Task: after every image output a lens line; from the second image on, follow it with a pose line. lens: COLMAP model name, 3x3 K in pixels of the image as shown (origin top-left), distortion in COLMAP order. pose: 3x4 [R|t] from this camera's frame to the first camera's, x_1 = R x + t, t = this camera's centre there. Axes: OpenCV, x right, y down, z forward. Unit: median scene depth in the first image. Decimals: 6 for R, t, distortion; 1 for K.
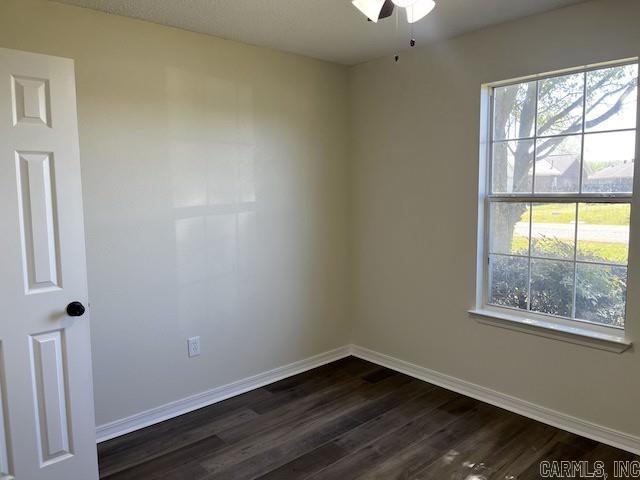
lens RADIAL K [[481.4, 0, 324.5], [0, 481.4, 234.7], [0, 0, 1]] dist [0.075843, -0.106504]
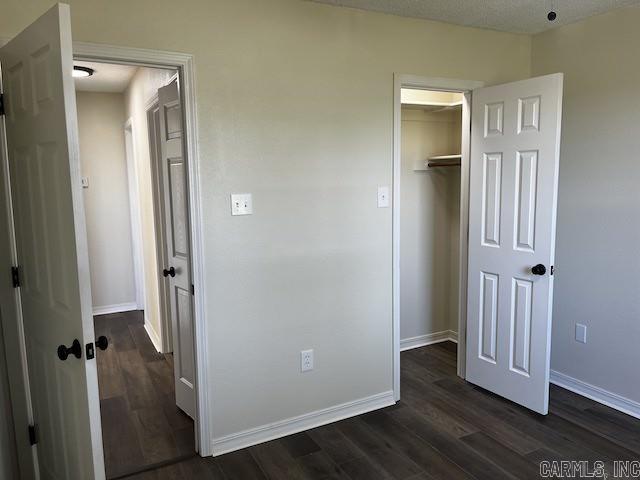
lens RADIAL K [[481.4, 0, 324.5], [0, 481.4, 234.7], [0, 0, 1]] dist [0.075843, -0.106504]
pose [[-0.230322, 0.139496, -0.963064, 0.903267], [-0.074579, 0.984231, 0.160398, -0.110530], [0.970252, 0.108768, -0.216286, 0.745257]]
